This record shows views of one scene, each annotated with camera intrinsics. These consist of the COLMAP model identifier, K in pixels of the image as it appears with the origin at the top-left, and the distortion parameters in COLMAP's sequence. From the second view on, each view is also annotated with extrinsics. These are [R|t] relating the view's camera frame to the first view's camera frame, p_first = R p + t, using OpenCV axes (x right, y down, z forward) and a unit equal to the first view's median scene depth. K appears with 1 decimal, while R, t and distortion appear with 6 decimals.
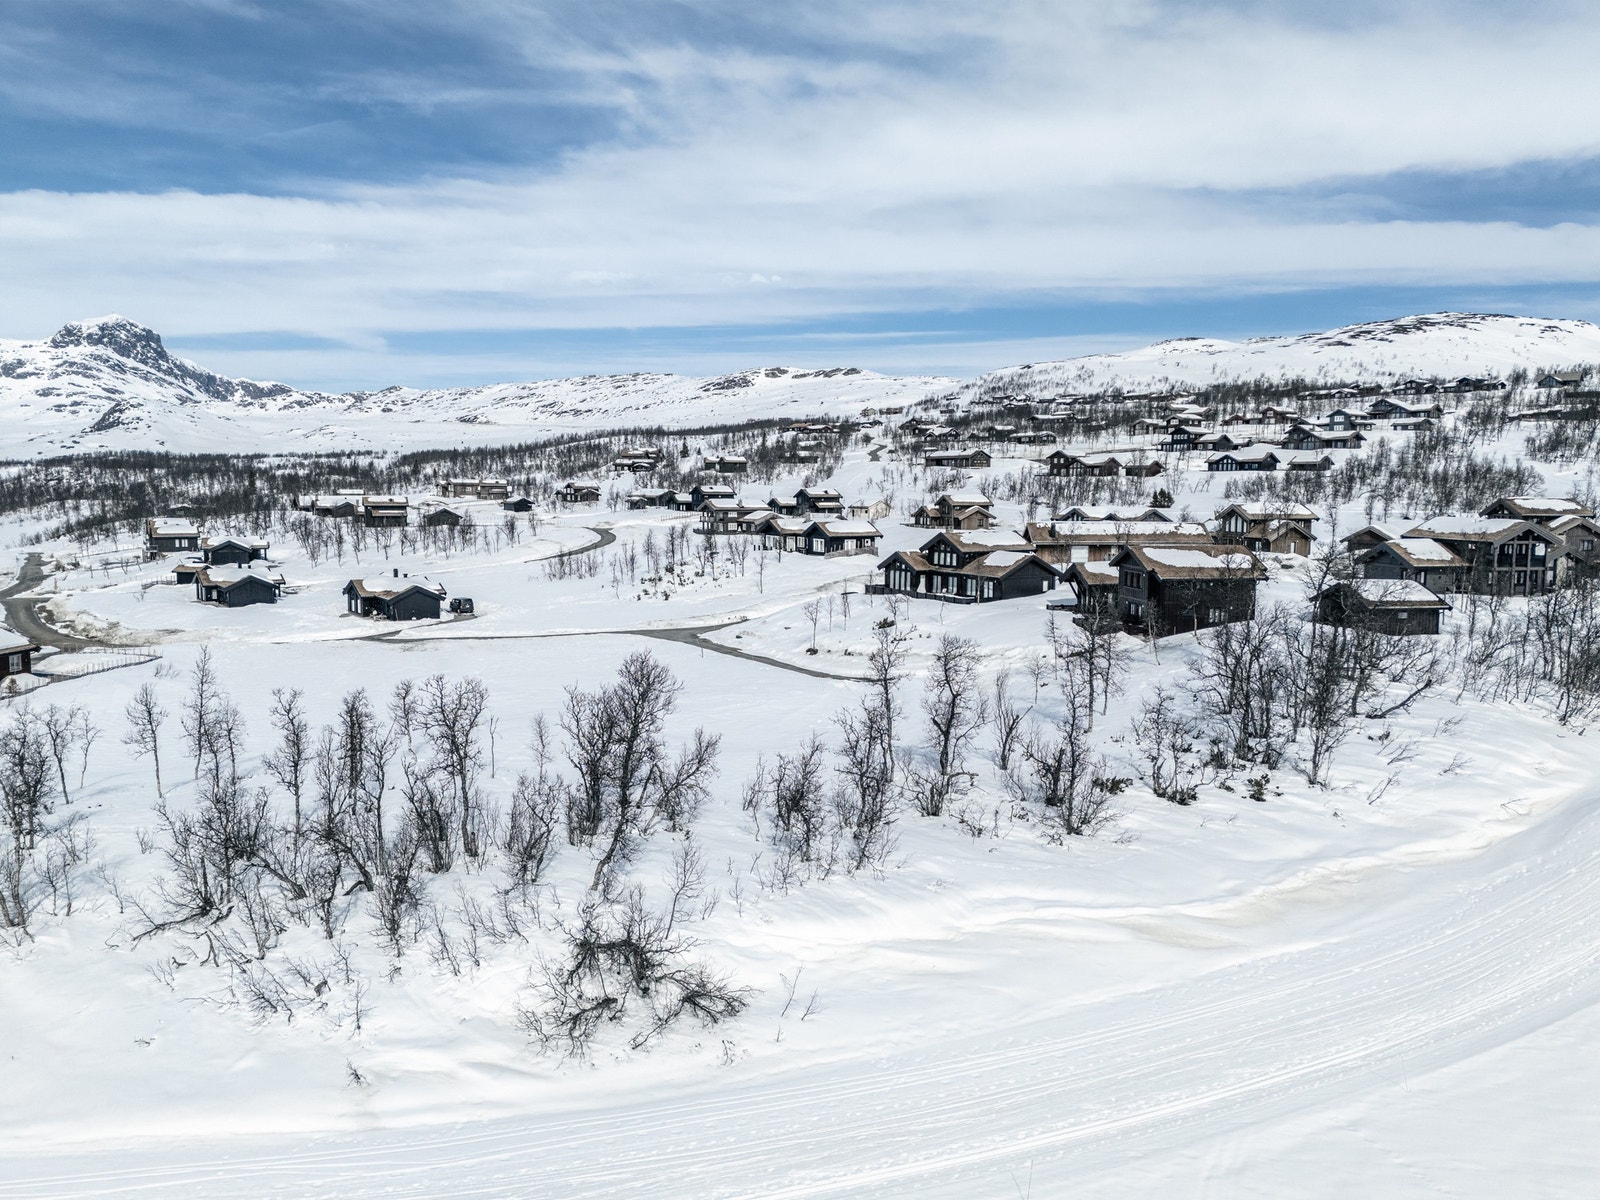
lens RADIAL K [[1168.1, 0, 800.9], [0, 1168.1, 598.8], [0, 0, 1]] dist [0.090513, -0.091747]
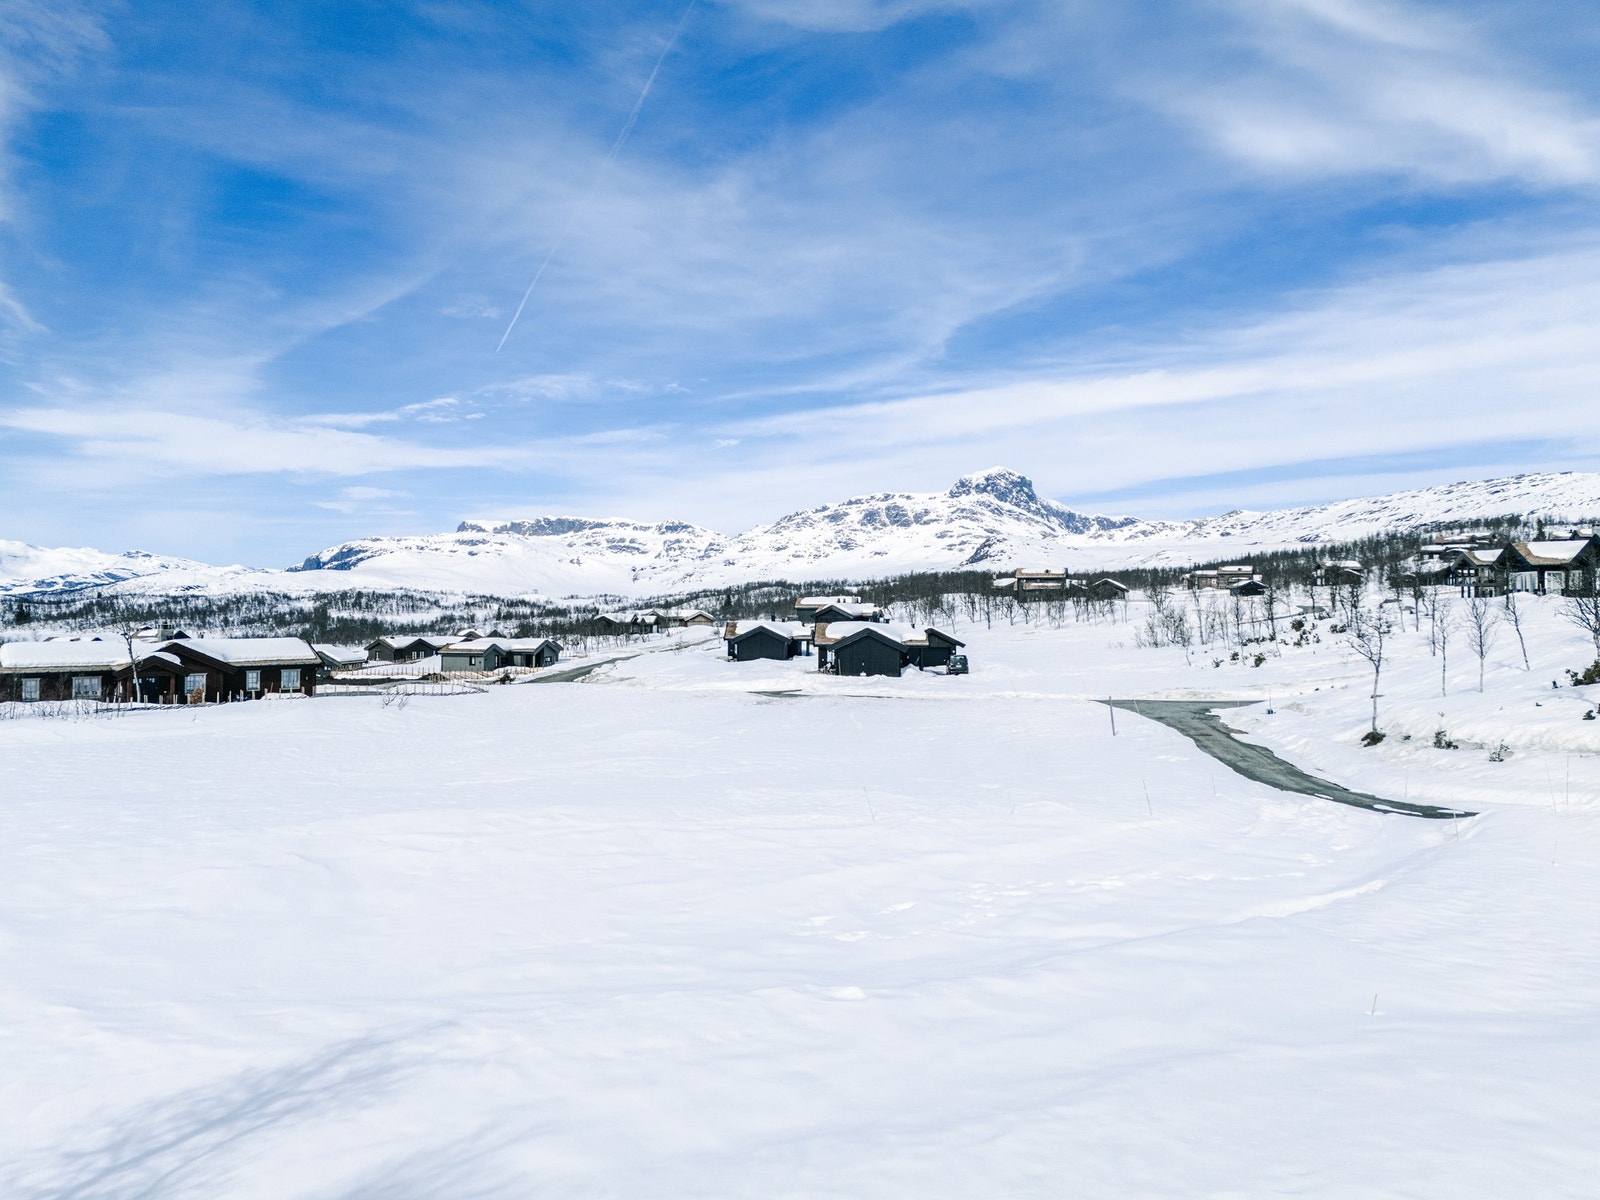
lens RADIAL K [[1168.1, 0, 797.3], [0, 1168.1, 591.6], [0, 0, 1]] dist [0.090513, -0.091747]
pose [[0.769903, -0.011840, -0.638051, 0.038695], [-0.061353, 0.993823, -0.092474, 0.015000], [0.635205, 0.110342, 0.764421, 0.188839]]
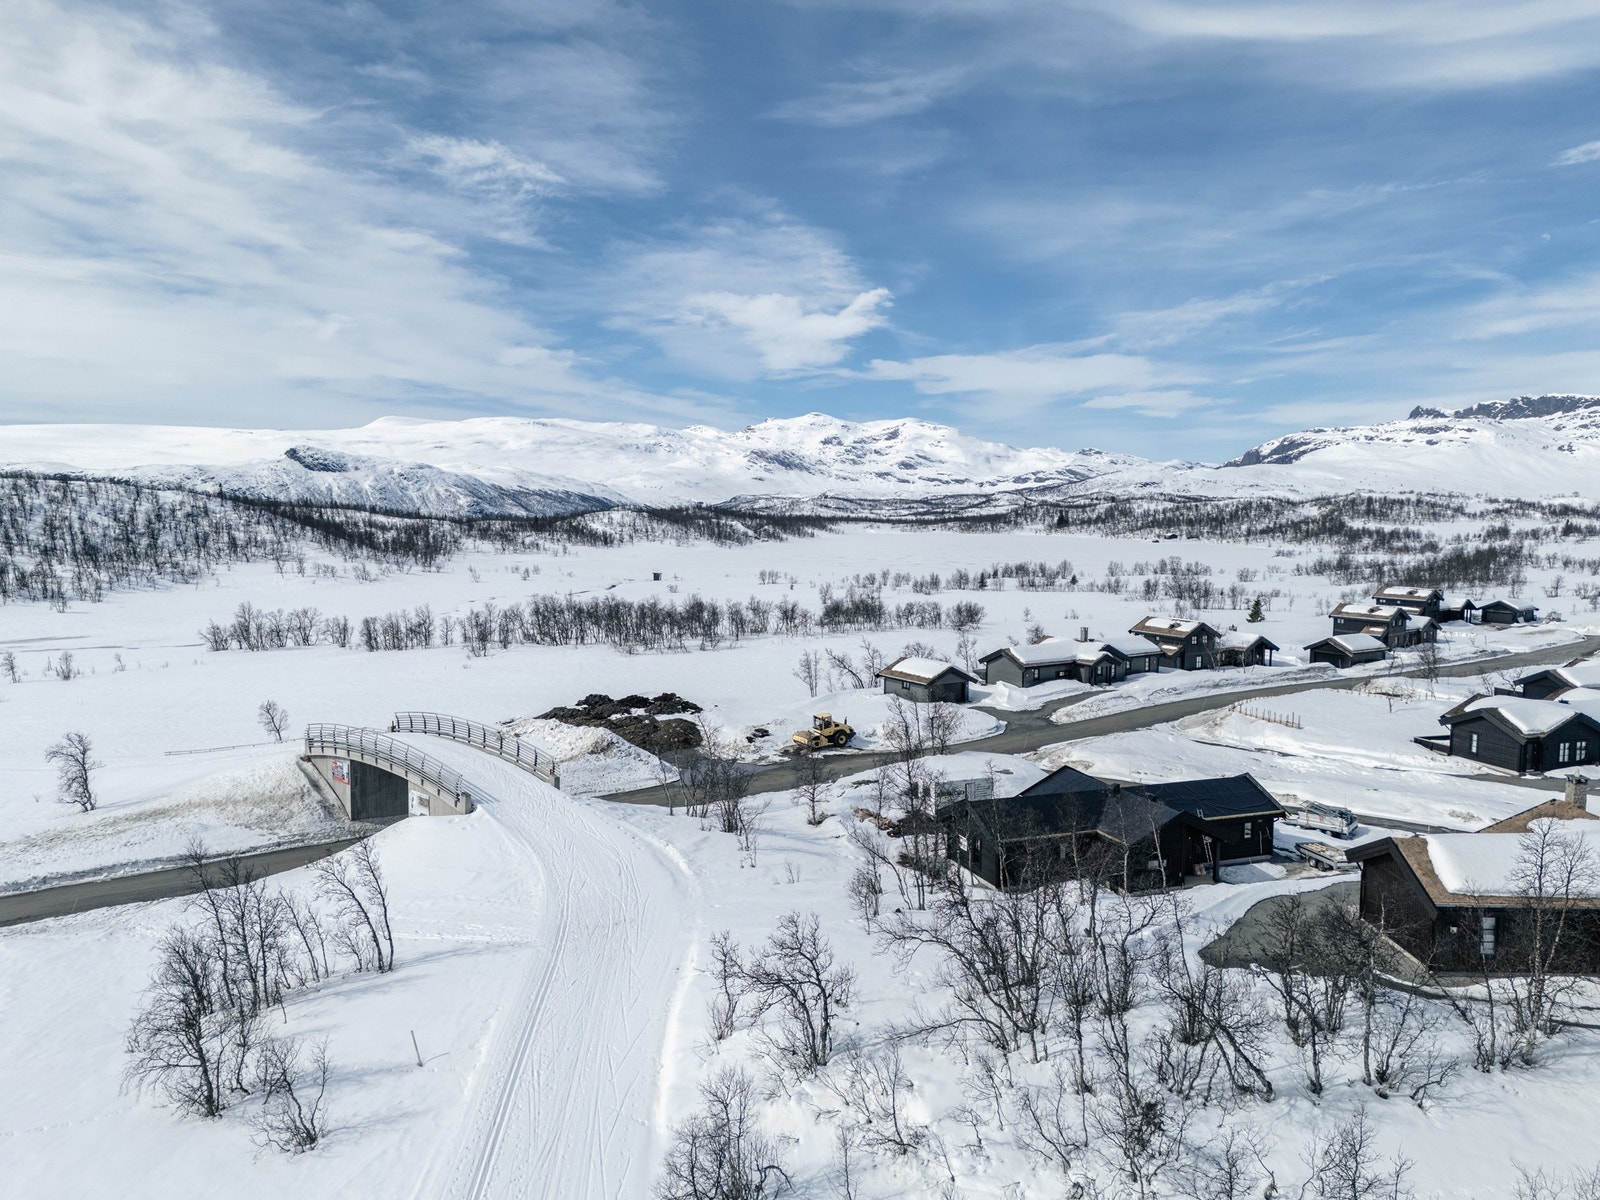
lens RADIAL K [[1168.1, 0, 801.6], [0, 1168.1, 601.3], [0, 0, 1]] dist [0.090513, -0.091747]
pose [[0.138786, 0.085696, -0.986608, -0.143485], [-0.105721, 0.991838, 0.071278, -0.008405], [0.984663, 0.094413, 0.146713, 0.090039]]
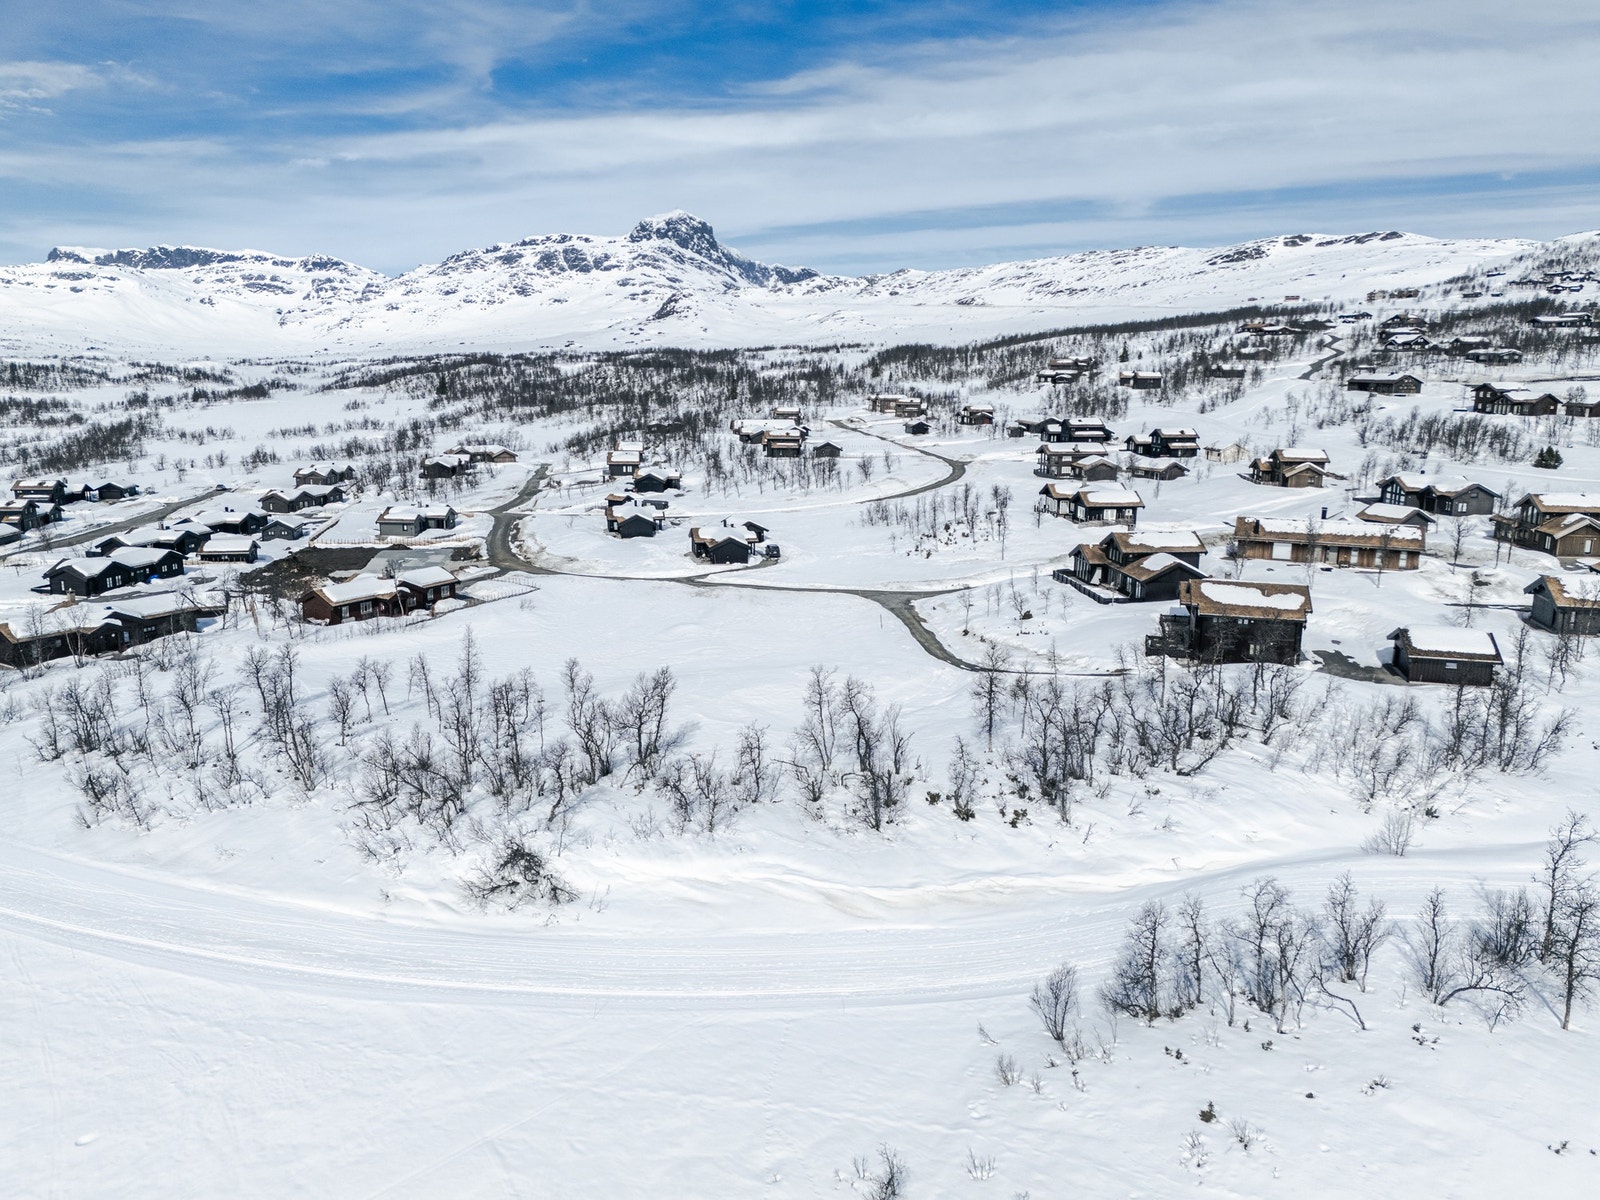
lens RADIAL K [[1168.1, 0, 803.1], [0, 1168.1, 602.1], [0, 0, 1]] dist [0.090513, -0.091747]
pose [[0.914204, 0.086322, -0.395955, 0.111325], [-0.043753, 0.992364, 0.115325, -0.039636], [0.402886, -0.088107, 0.910999, -0.057315]]
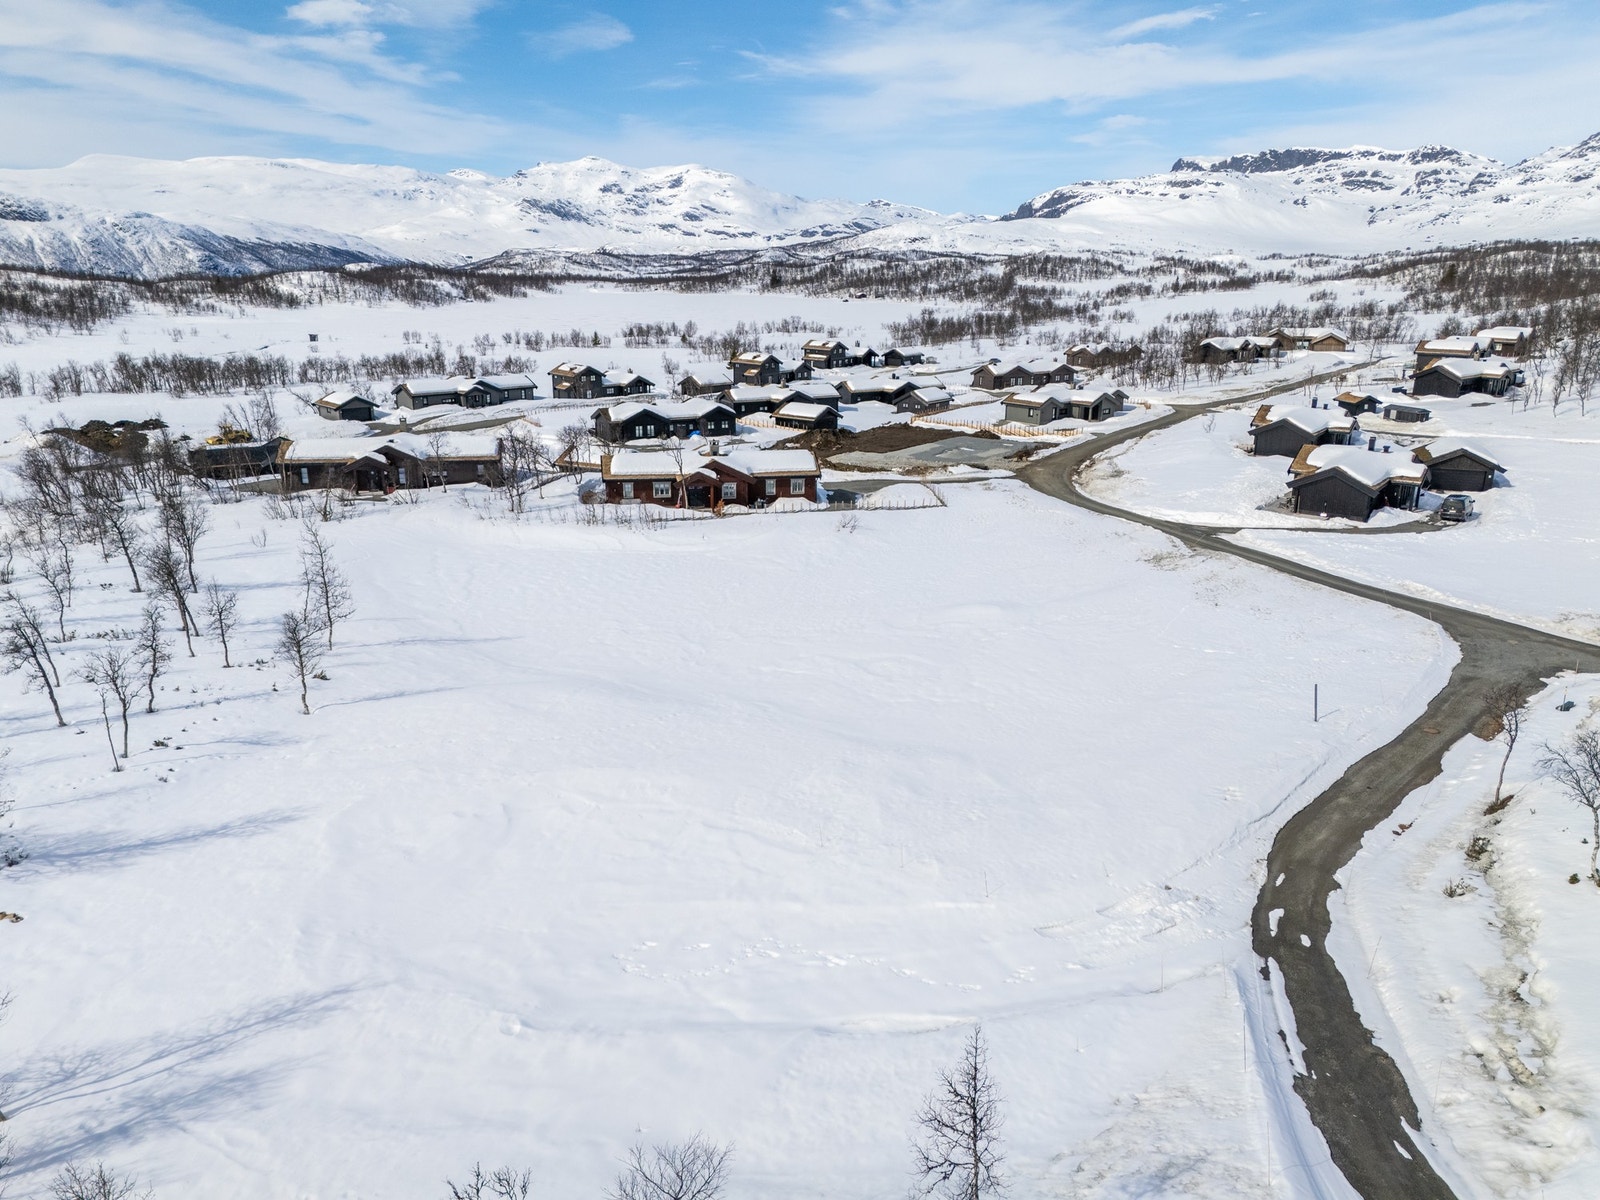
lens RADIAL K [[1168.1, 0, 801.9], [0, 1168.1, 602.1], [0, 0, 1]] dist [0.090513, -0.091747]
pose [[0.303812, 0.269527, -0.913813, 0.097475], [-0.099081, 0.962887, 0.251060, -0.033670], [0.947566, 0.014267, 0.319242, 0.214351]]
